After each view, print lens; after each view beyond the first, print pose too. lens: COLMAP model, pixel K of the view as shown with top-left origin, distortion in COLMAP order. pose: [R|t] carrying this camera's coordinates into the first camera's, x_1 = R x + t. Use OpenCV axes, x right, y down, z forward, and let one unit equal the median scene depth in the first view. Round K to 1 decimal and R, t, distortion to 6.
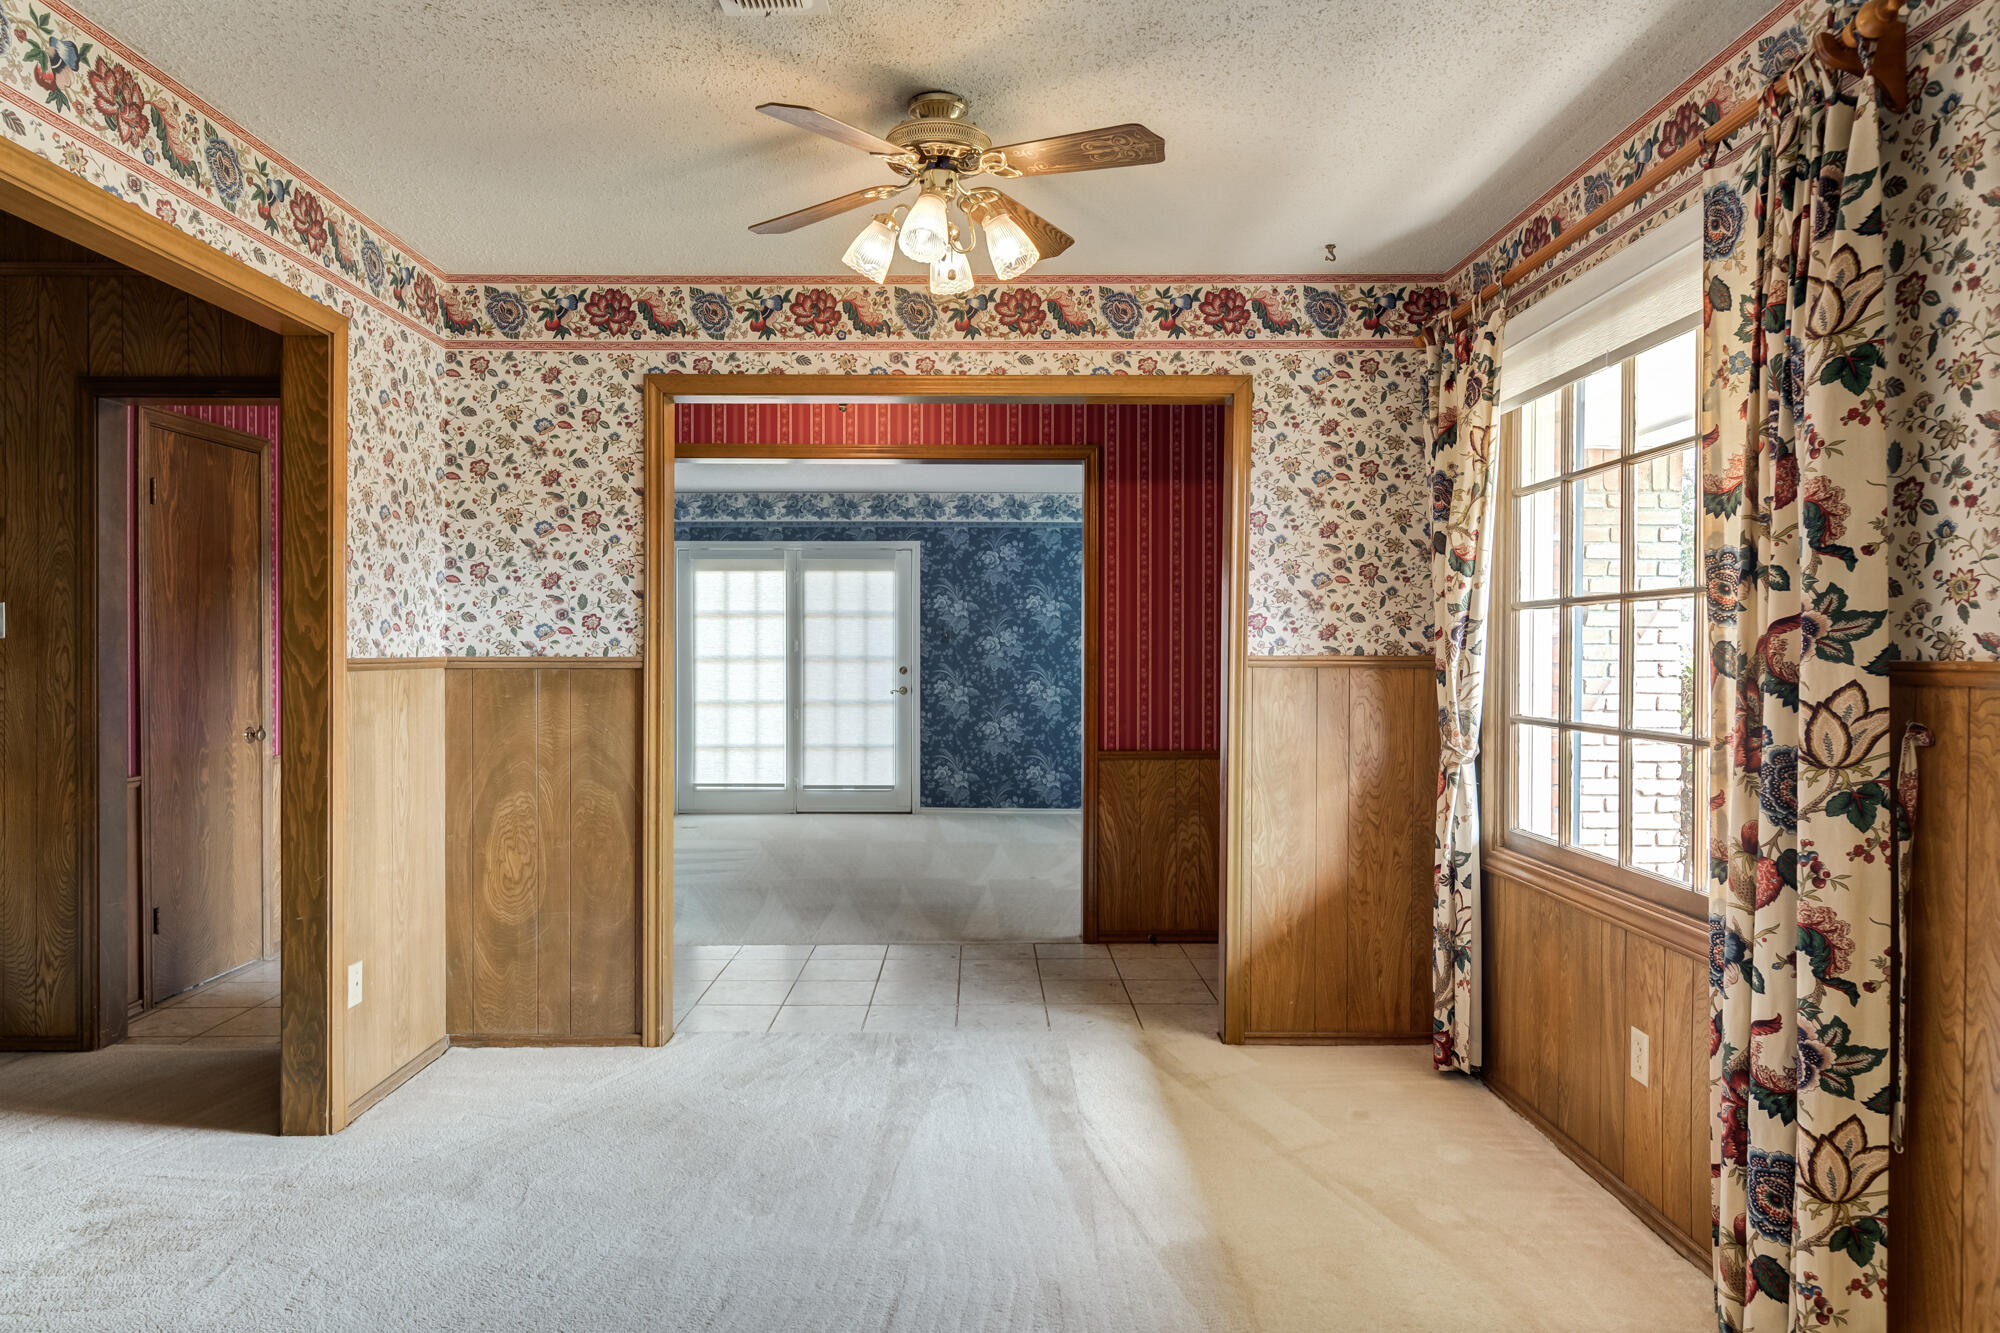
lens RADIAL K [[1153.5, 0, 998.4], [0, 1153.5, 660.2], [0, 0, 1]] dist [-0.000516, -0.000348]
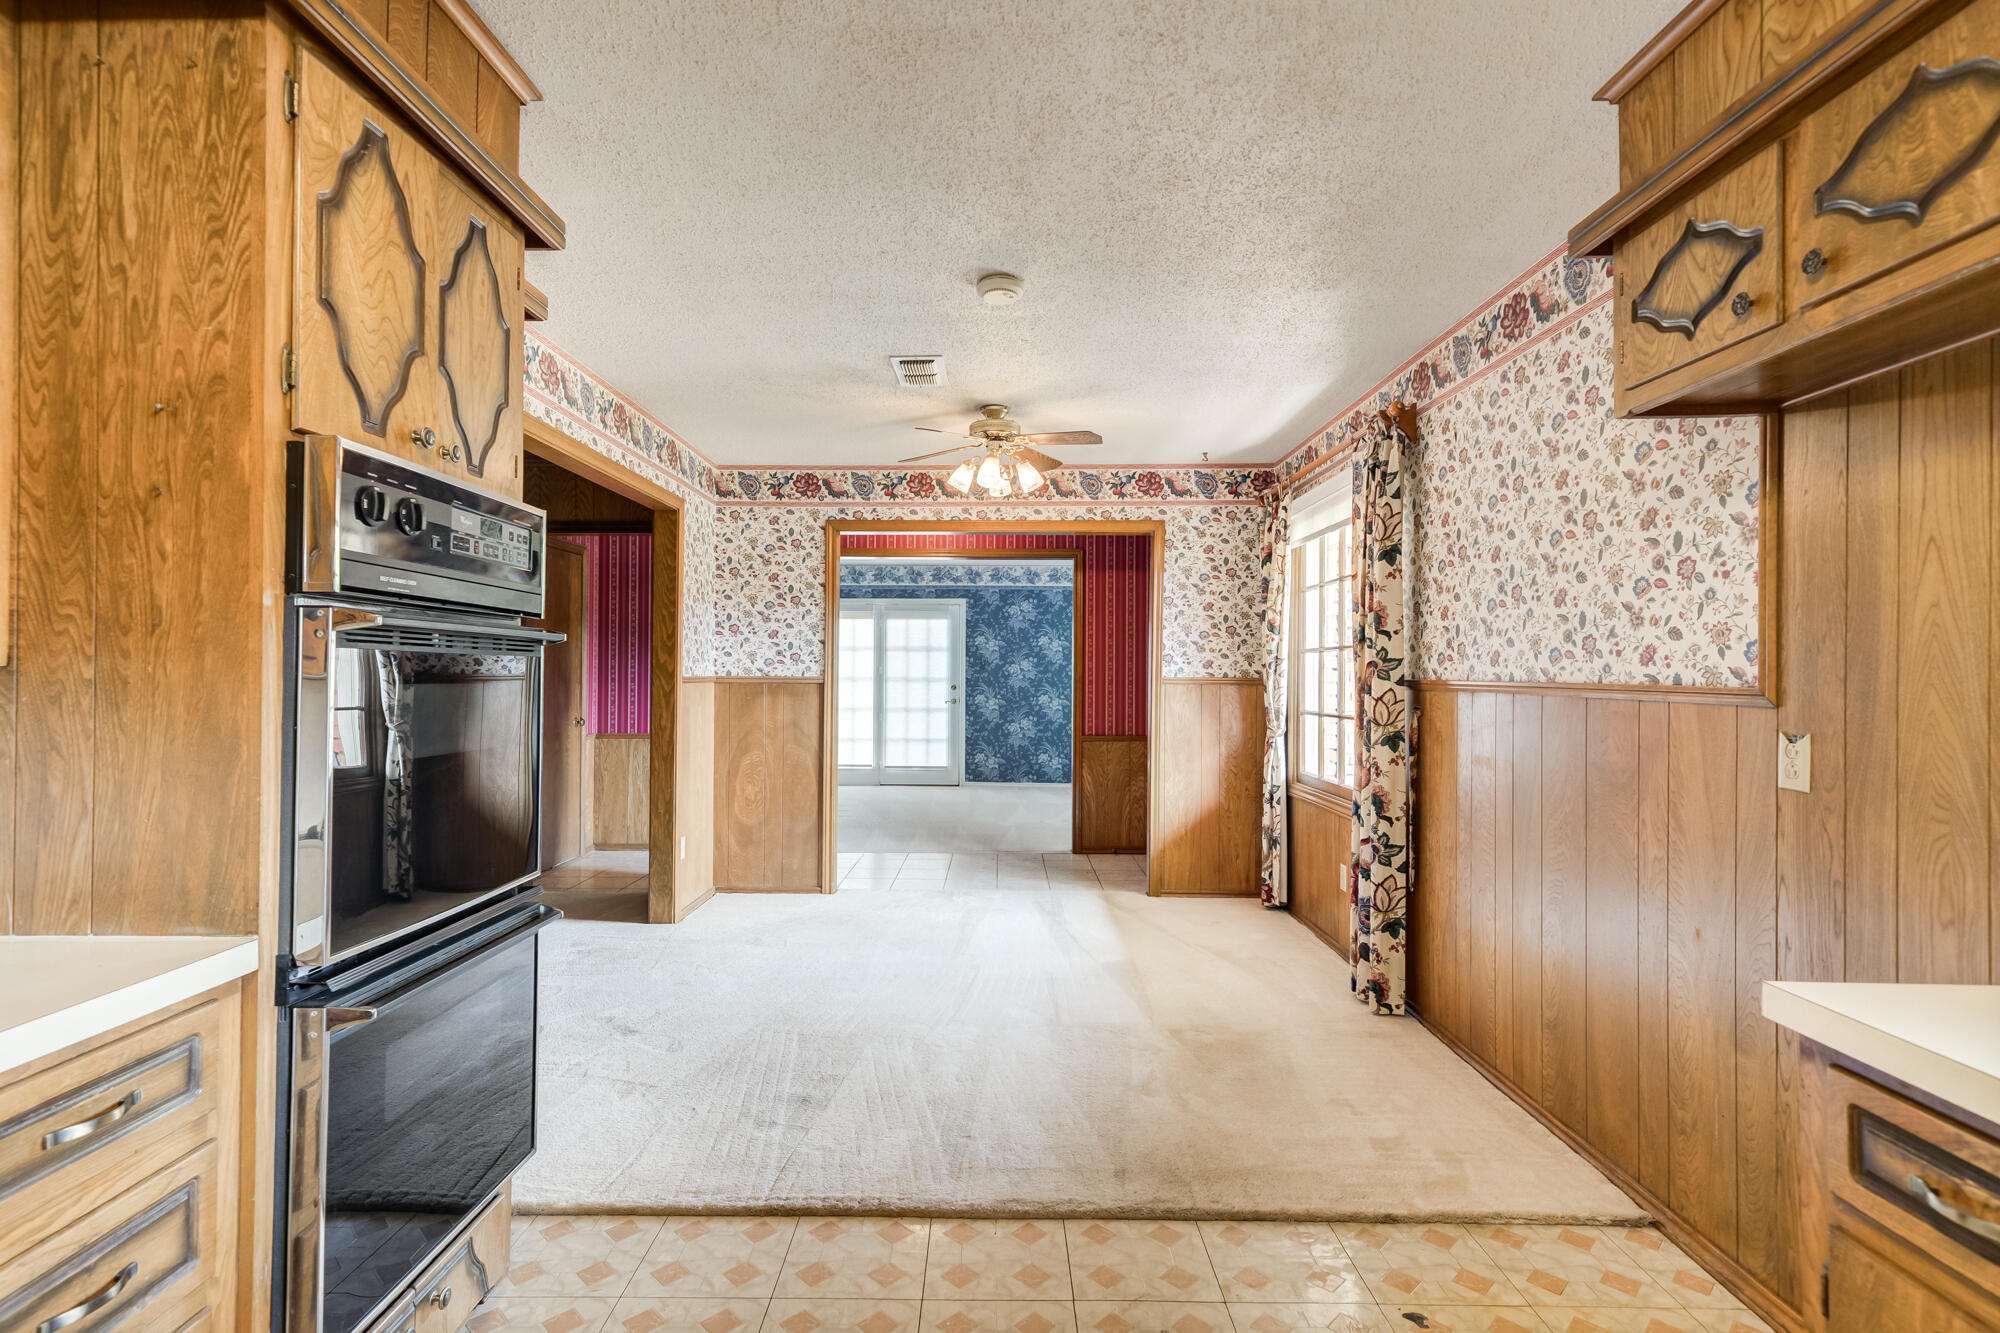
lens RADIAL K [[986.1, 0, 960.3], [0, 986.1, 665.3], [0, 0, 1]] dist [0.000545, 0.000059]
pose [[0.998416, 0.003794, -0.056143, -0.009504], [-0.004791, 0.999833, -0.017627, 0.005719], [0.056067, 0.017868, 0.998267, -0.538388]]
